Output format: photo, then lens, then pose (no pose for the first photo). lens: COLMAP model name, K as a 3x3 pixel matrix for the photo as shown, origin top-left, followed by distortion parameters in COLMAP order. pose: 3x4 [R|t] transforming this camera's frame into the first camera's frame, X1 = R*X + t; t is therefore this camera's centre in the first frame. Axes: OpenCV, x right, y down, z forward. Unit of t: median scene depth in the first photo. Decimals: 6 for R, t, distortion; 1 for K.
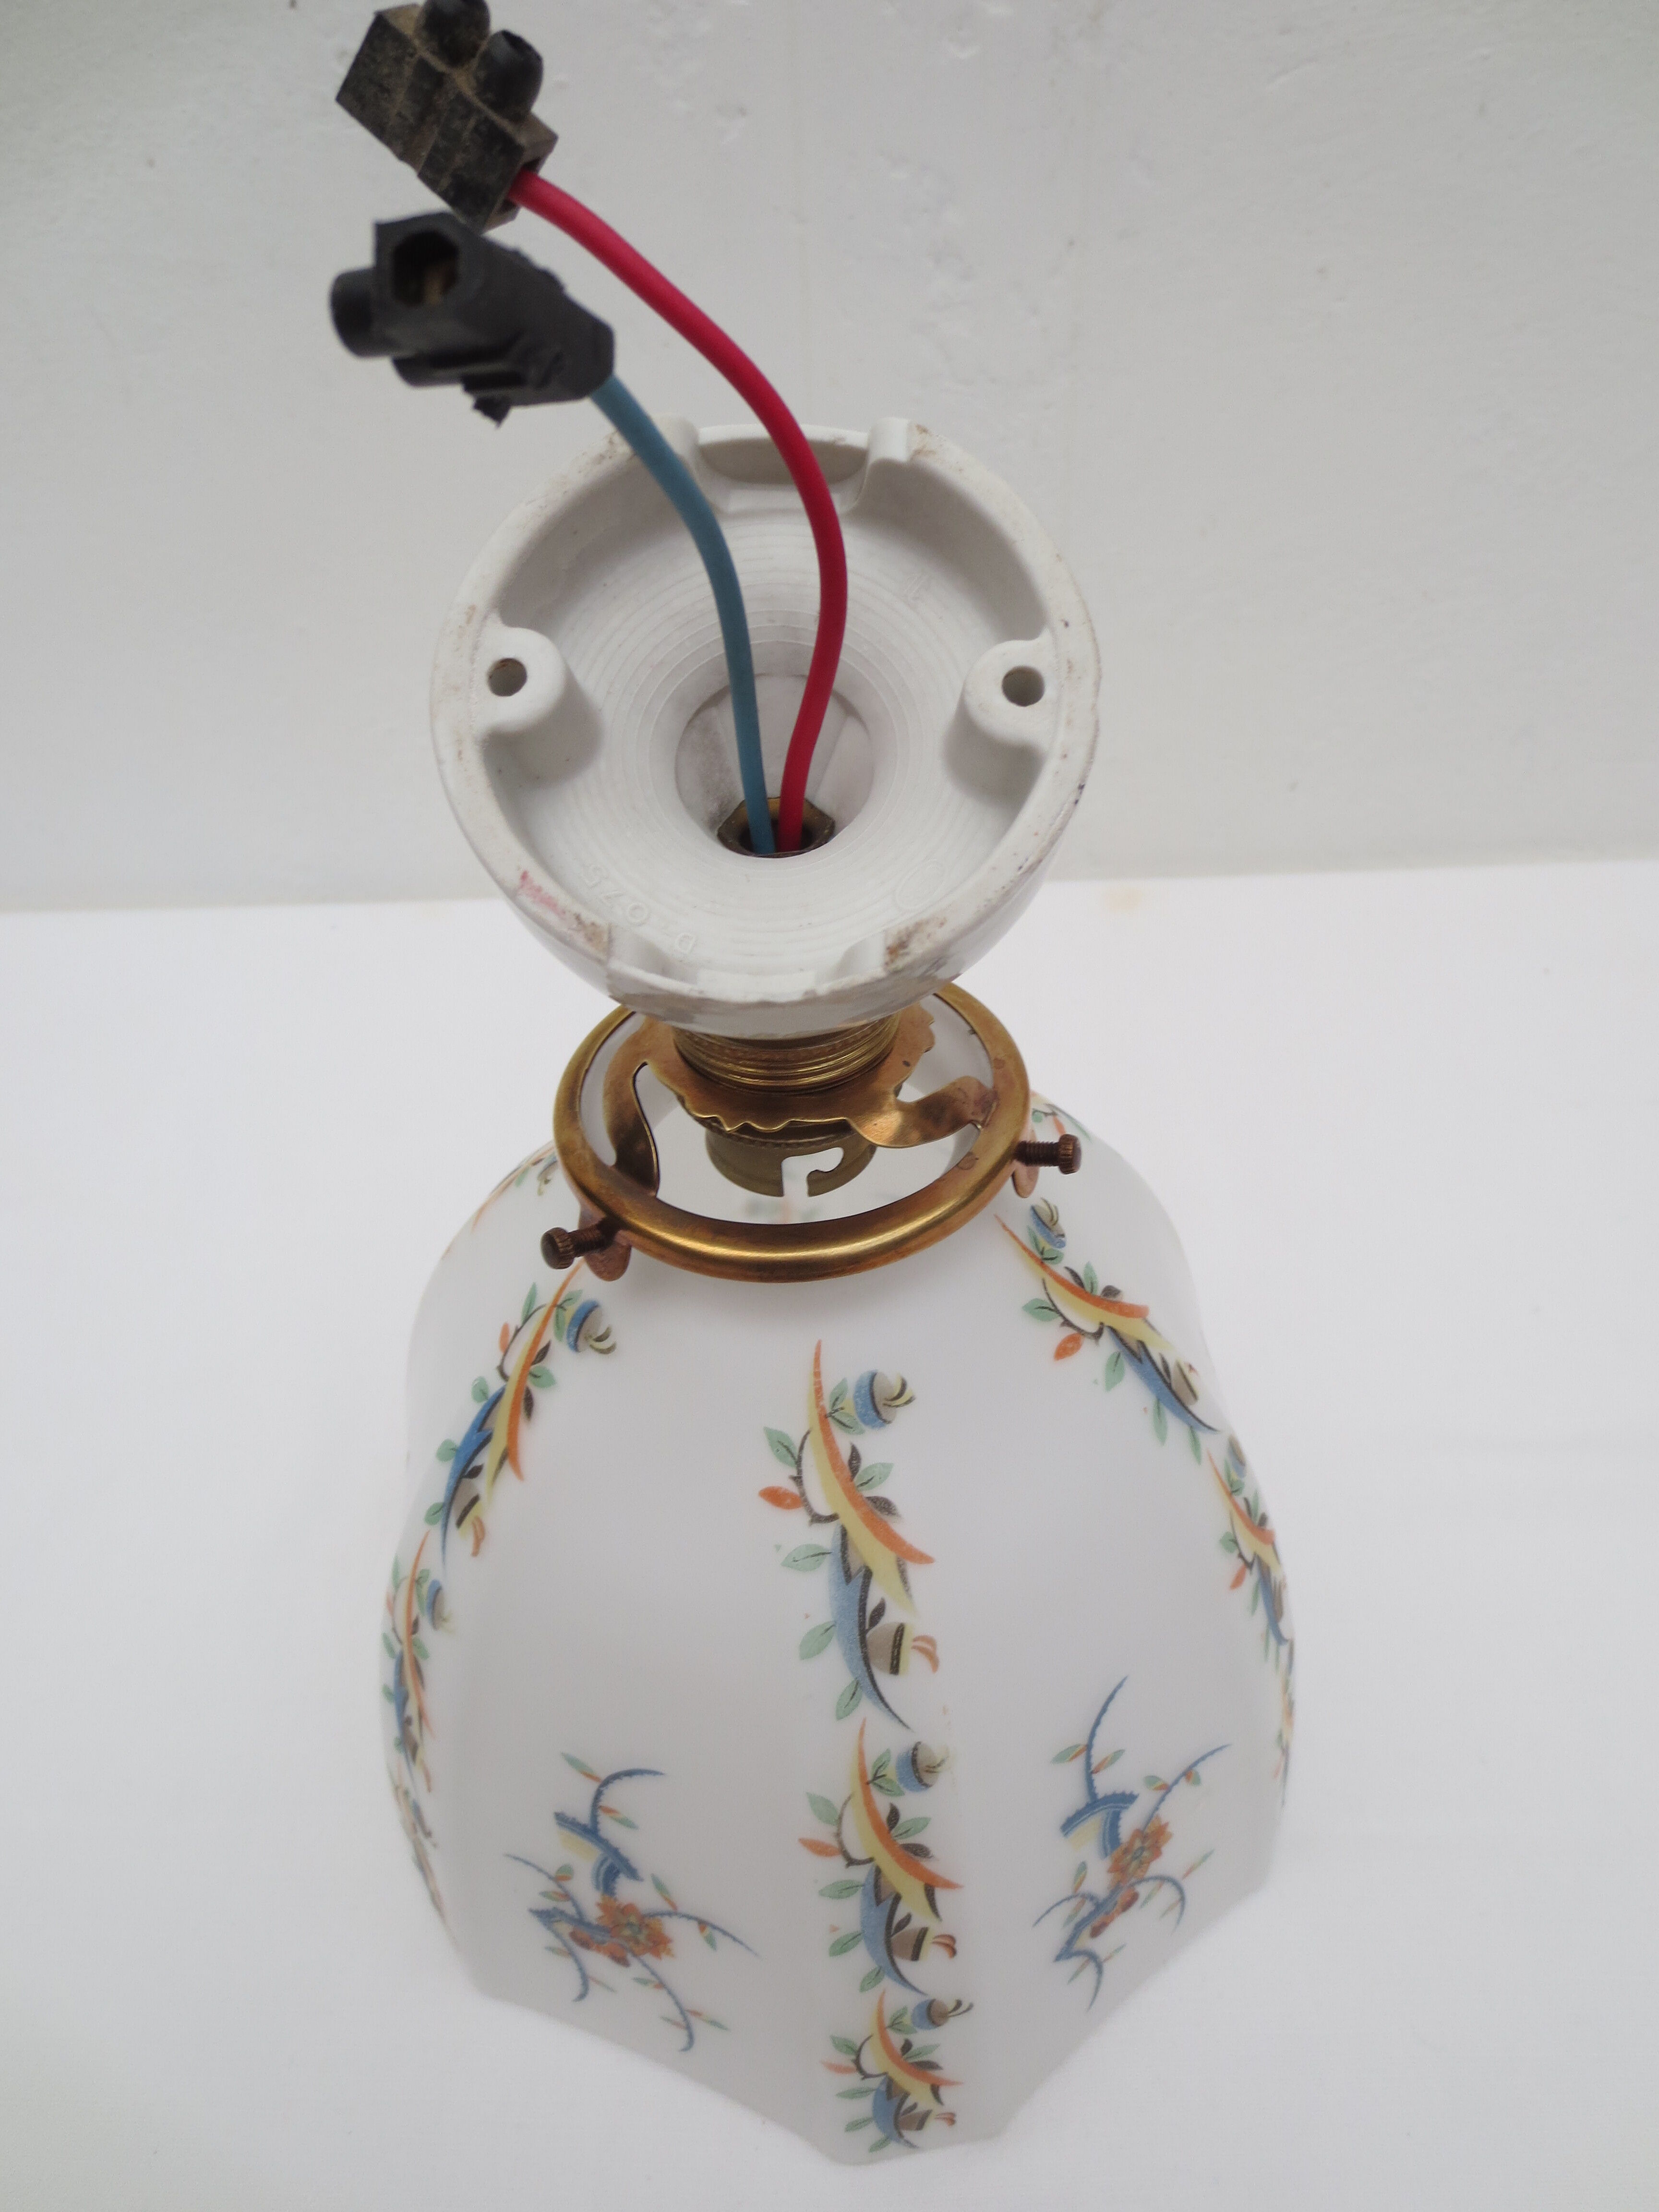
lens RADIAL K [[1646.8, 0, 829.5], [0, 1646.8, 1106.0], [0, 0, 1]] dist [-0.122067, 0.156984]
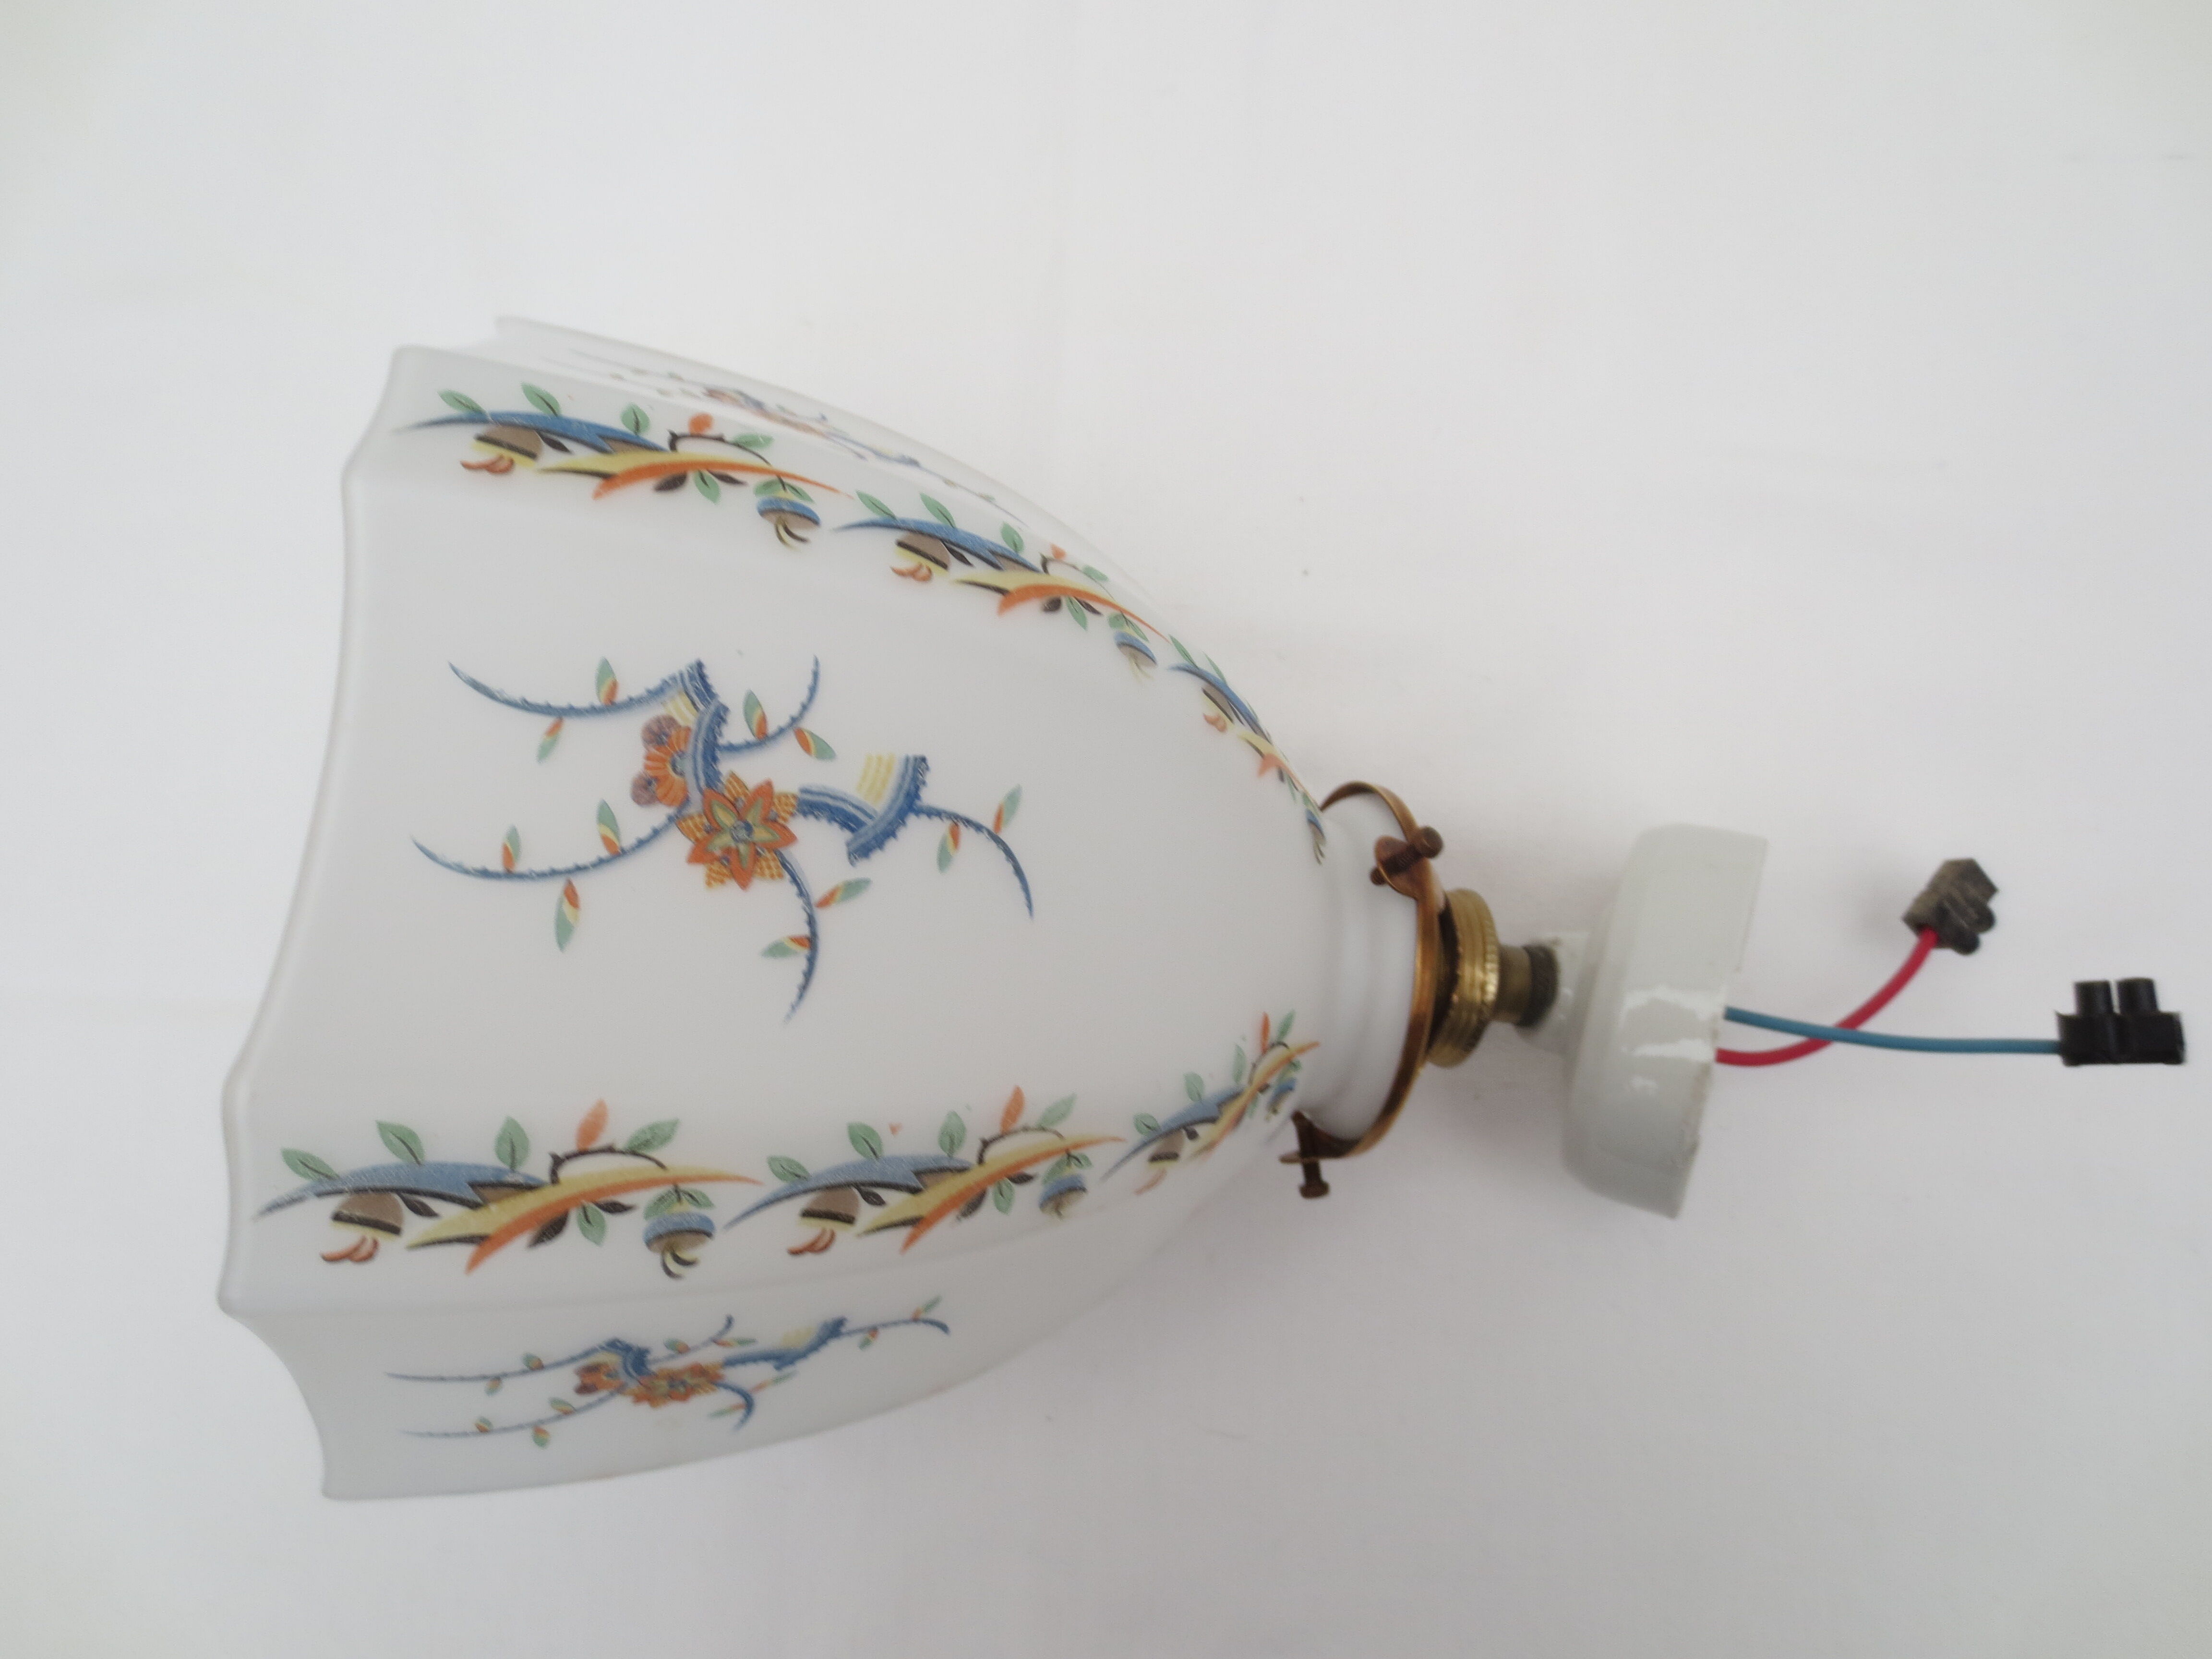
lens RADIAL K [[1586.2, 0, 1118.3], [0, 1586.2, 824.0], [0, 0, 1]] dist [-0.029576, 0.026854]
pose [[-0.205458, 0.961057, 0.184813, -0.322038], [-0.586046, 0.030421, -0.809707, 1.086912], [-0.783797, -0.274669, 0.556974, 0.478876]]
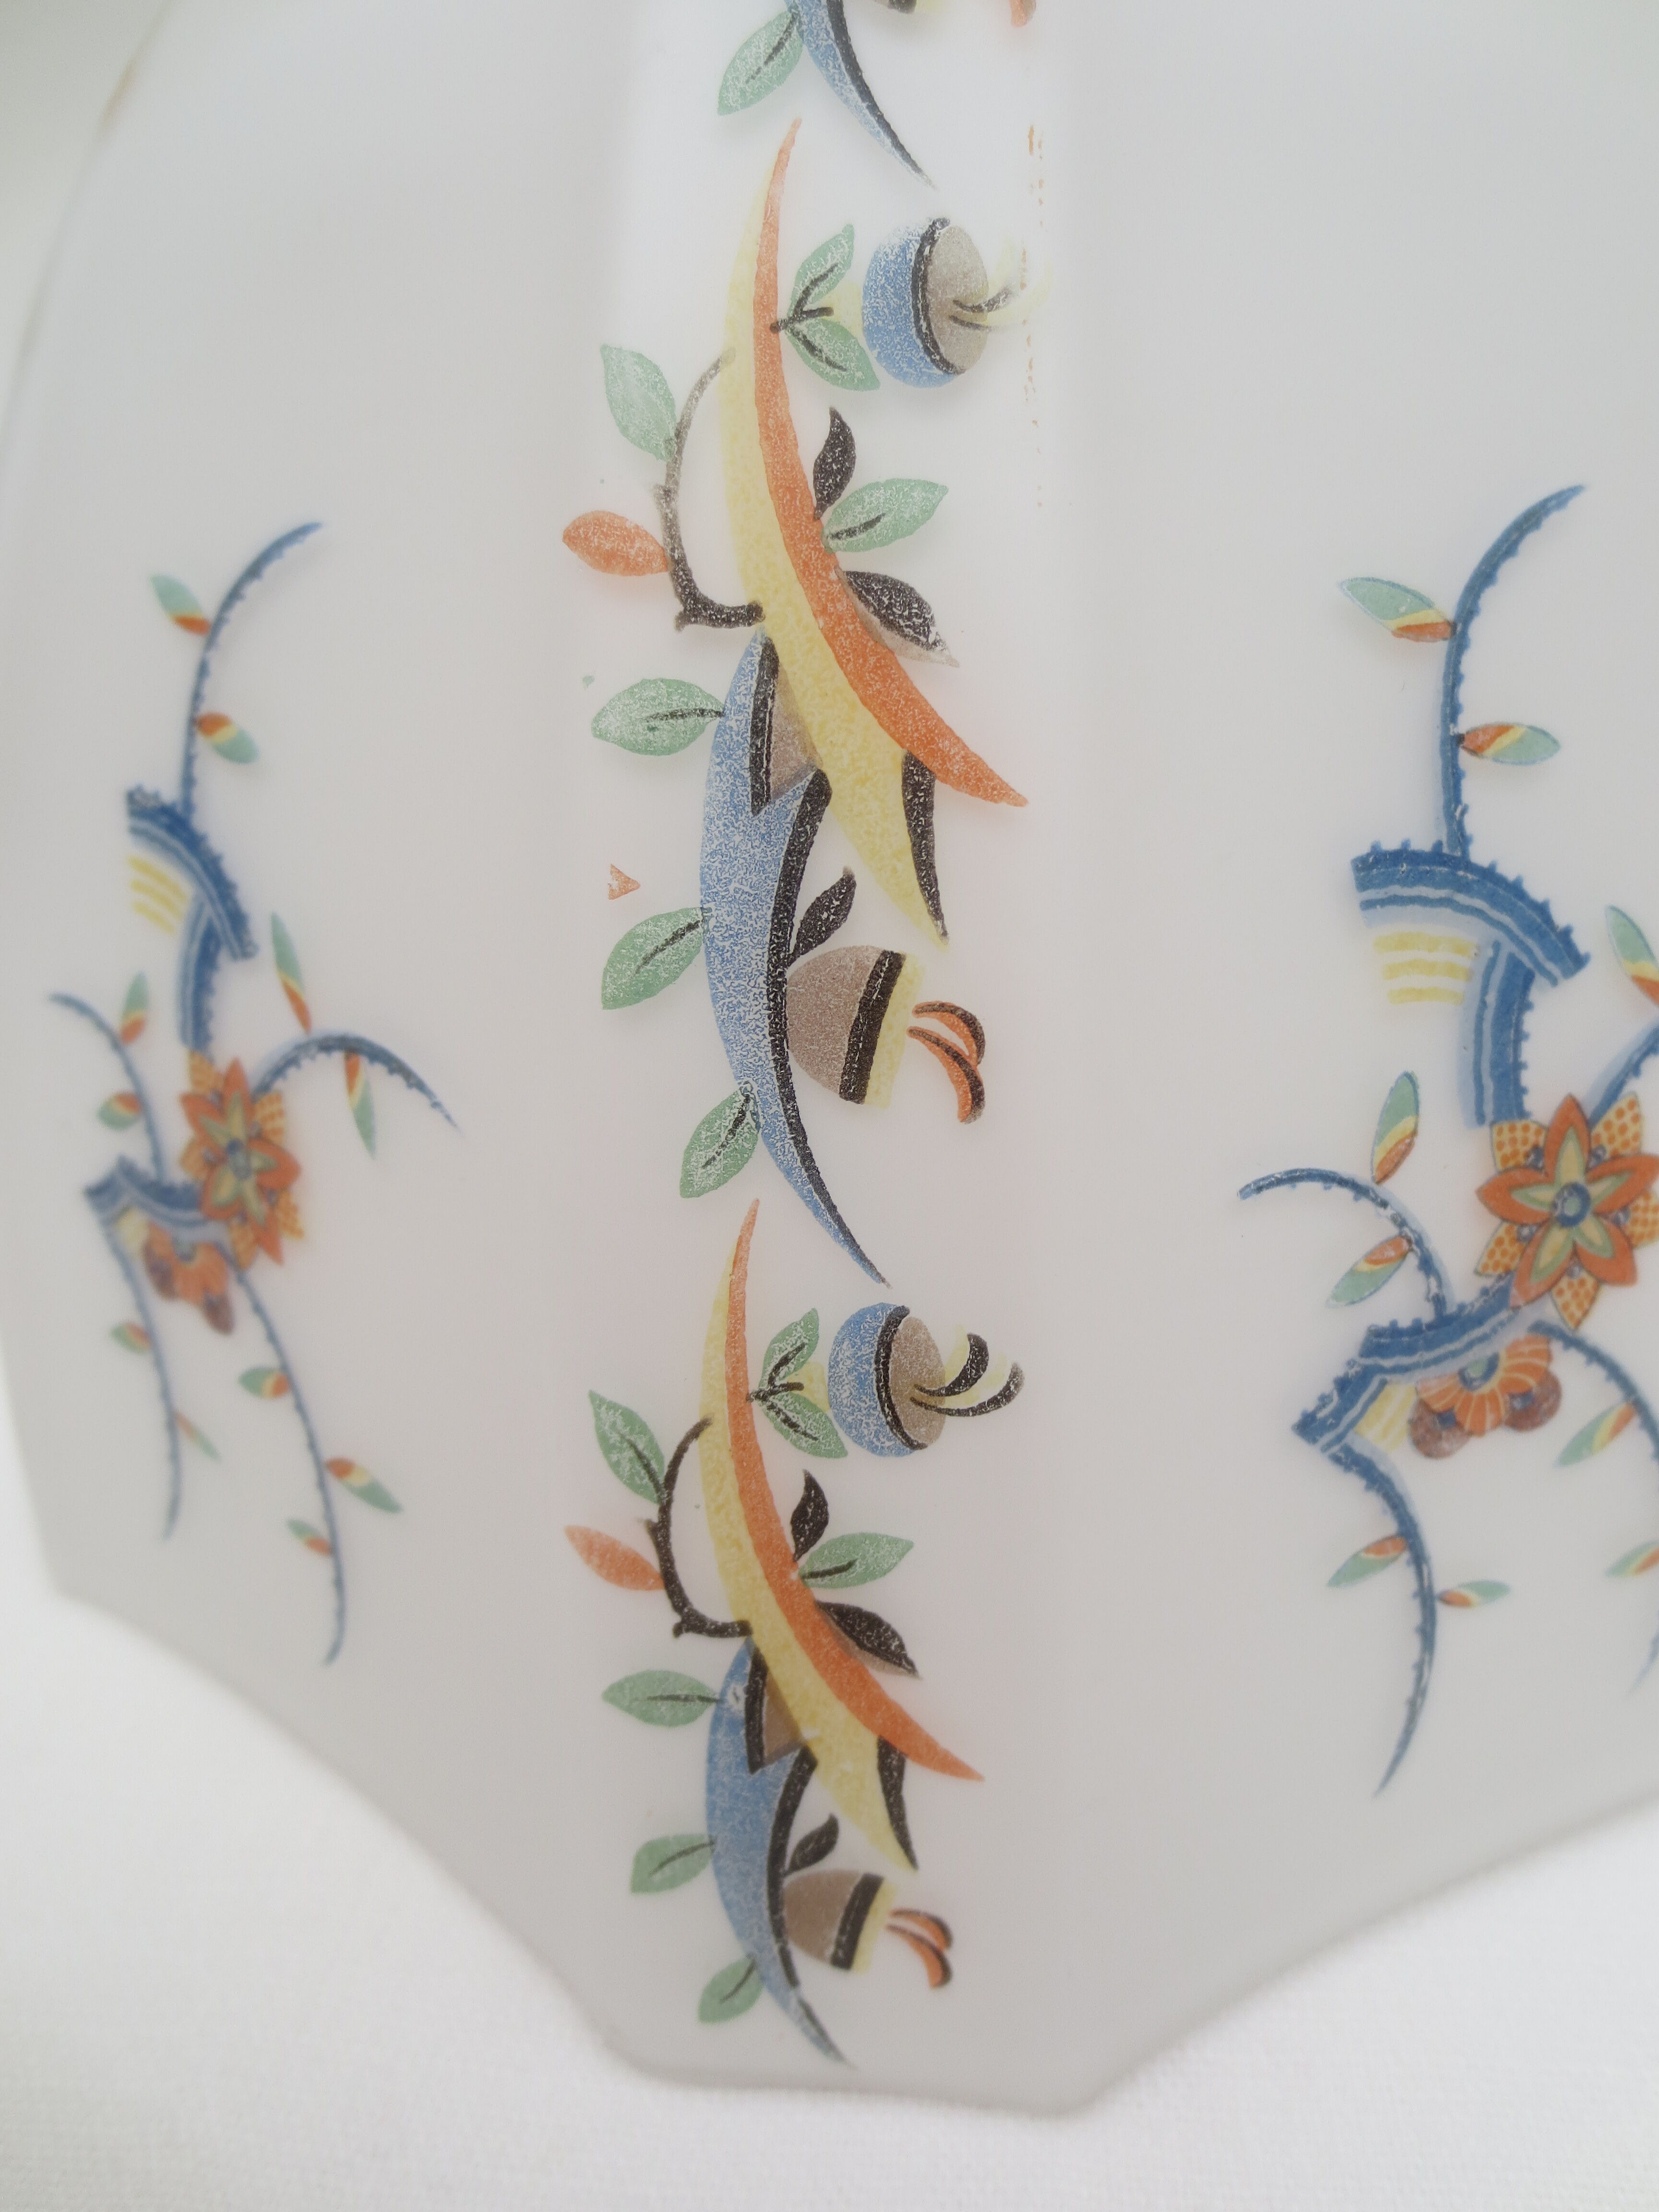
lens RADIAL K [[1575.4, 0, 846.8], [0, 1575.4, 1114.9], [0, 0, 1]] dist [-0.023453, 0.008230]
pose [[0.964224, 0.122180, -0.235253, 0.127621], [-0.186176, 0.943864, -0.272873, 0.622629], [0.188707, 0.306909, 0.932843, 0.704329]]
